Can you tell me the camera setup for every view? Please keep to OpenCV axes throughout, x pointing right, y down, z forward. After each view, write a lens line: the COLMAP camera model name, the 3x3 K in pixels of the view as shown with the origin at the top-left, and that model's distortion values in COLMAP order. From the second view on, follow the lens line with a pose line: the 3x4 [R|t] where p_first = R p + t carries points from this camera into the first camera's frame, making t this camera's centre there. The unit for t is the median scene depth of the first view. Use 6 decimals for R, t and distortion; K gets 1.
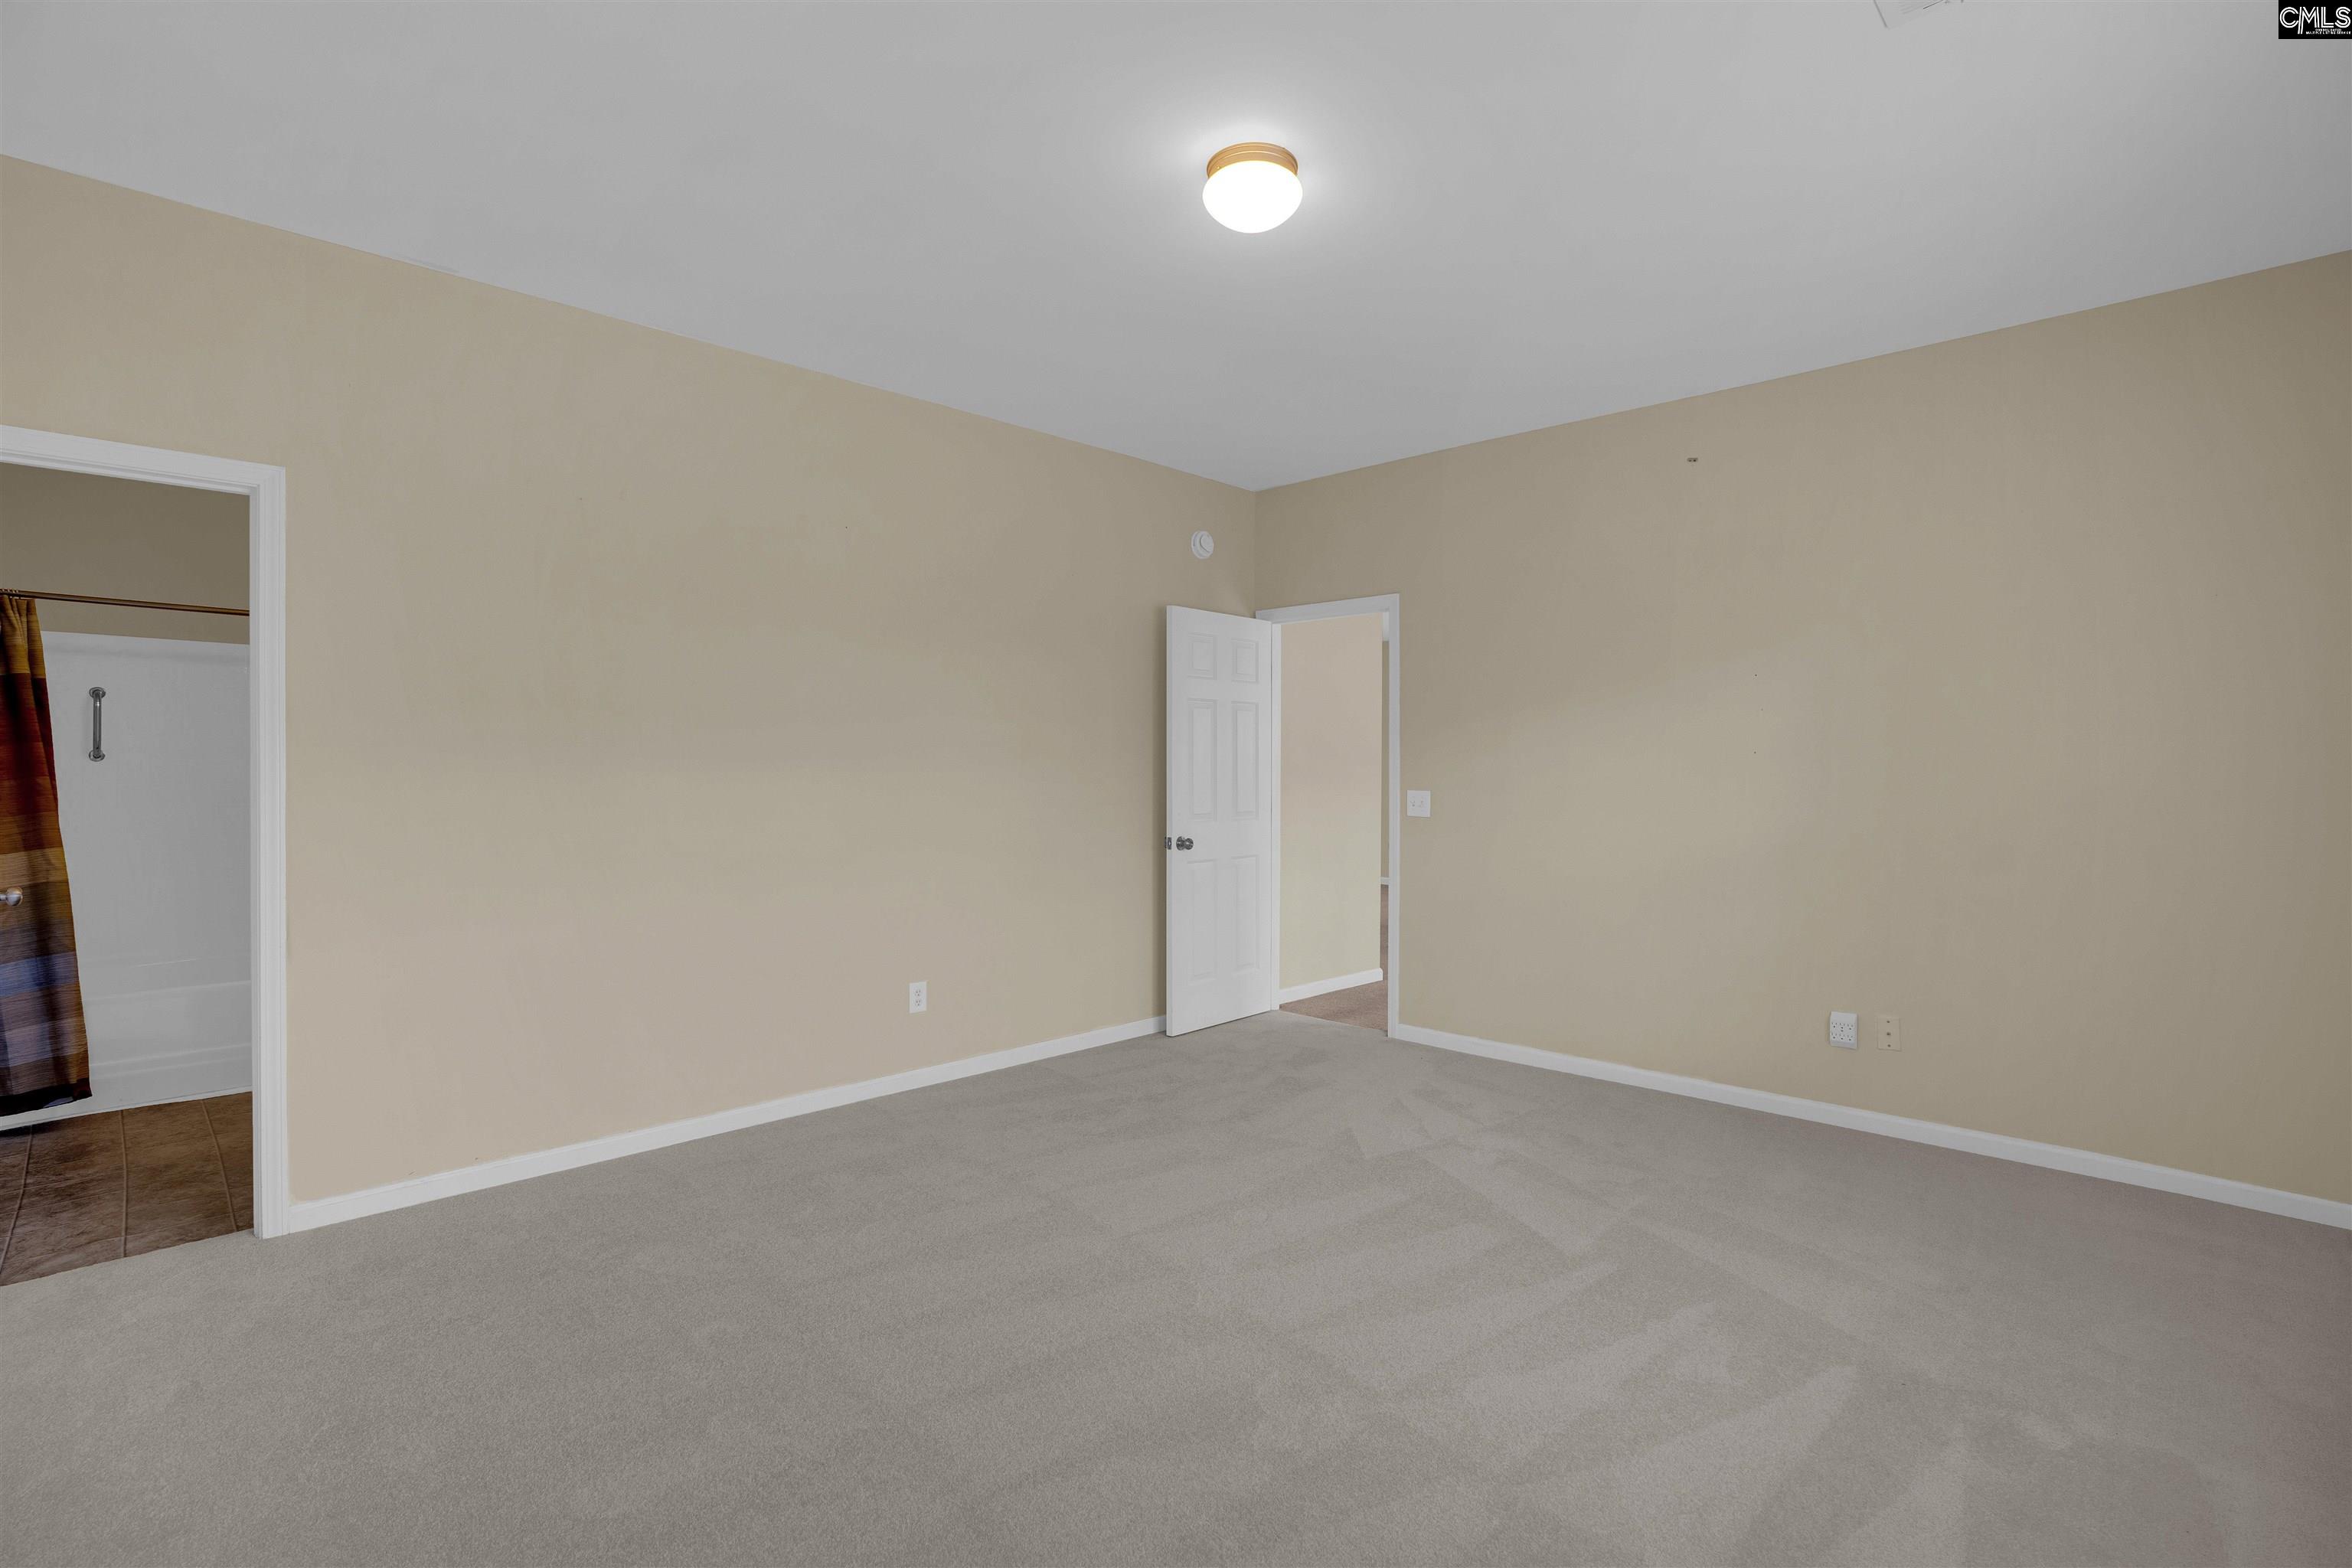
lens RADIAL K [[1116.5, 0, 1185.2], [0, 1116.5, 762.7], [0, 0, 1]] dist [-0.052628, 0.000283]
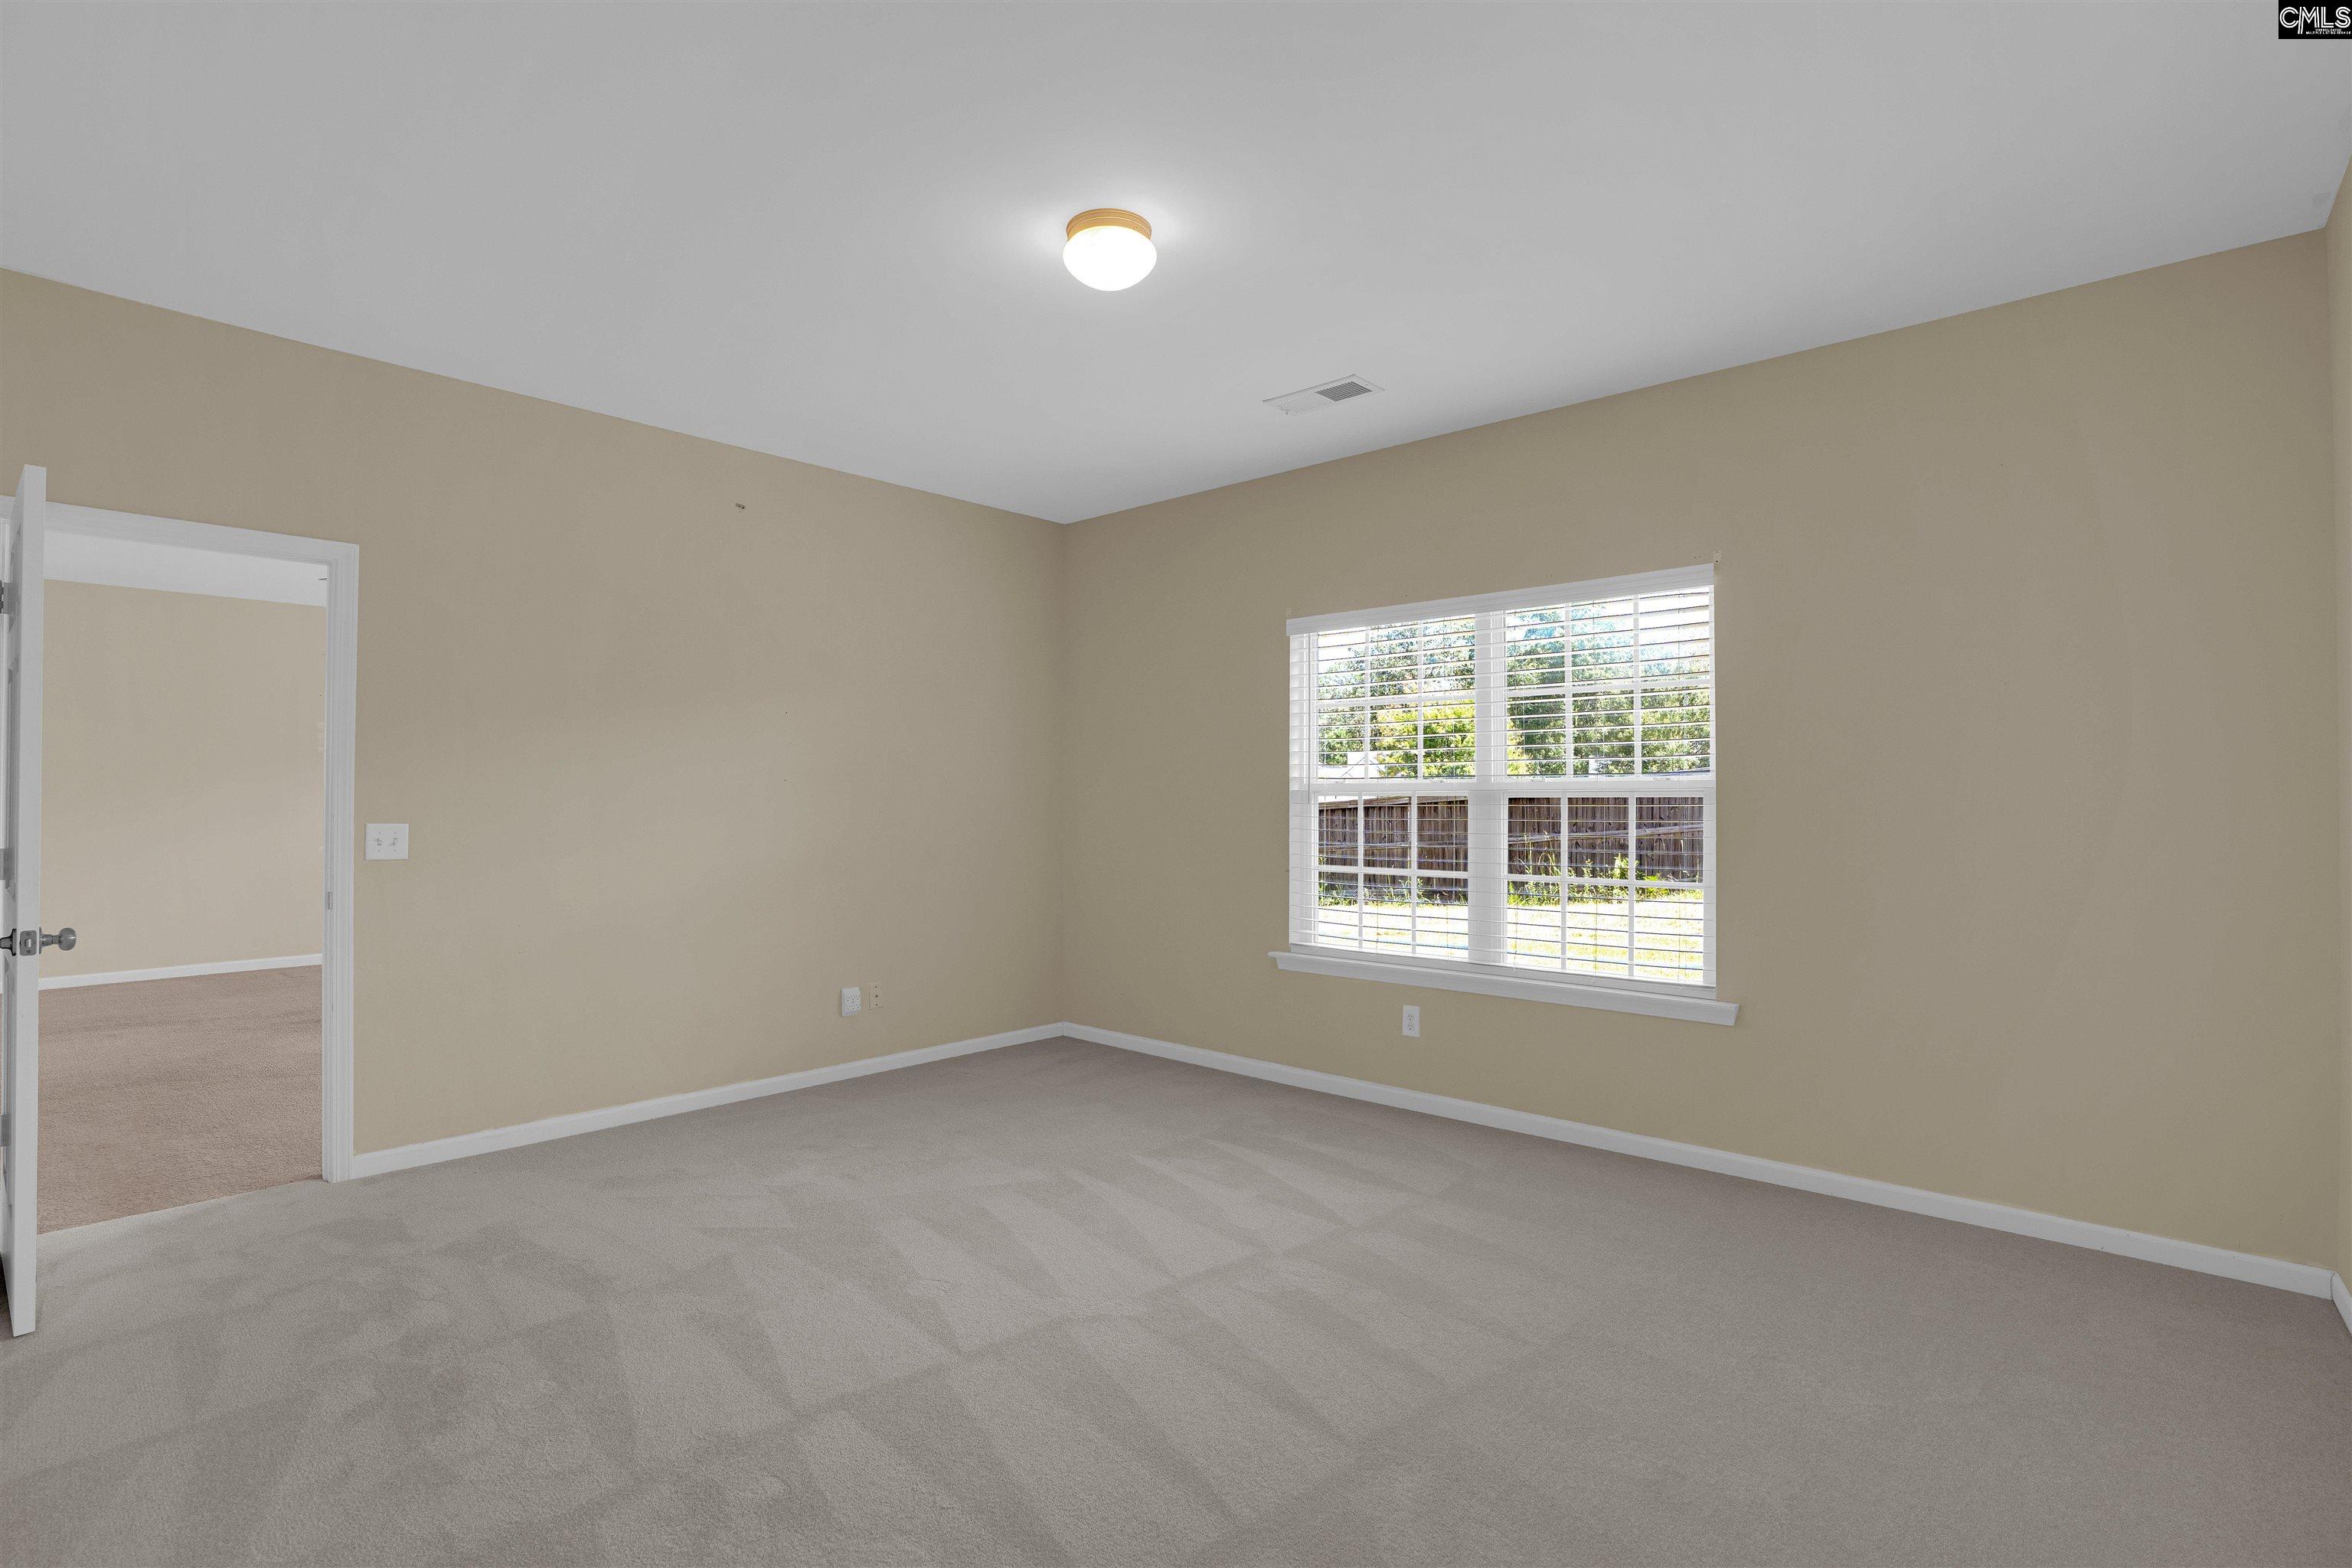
lens RADIAL K [[1074.3, 0, 1154.1], [0, 1074.3, 786.7], [0, 0, 1]] dist [-0.028344, 0.000510]
pose [[-0.057575, 0.017878, 0.998181, -0.683963], [-0.014169, 0.999724, -0.018723, 0.009011], [-0.998241, -0.015221, -0.057306, 0.720265]]
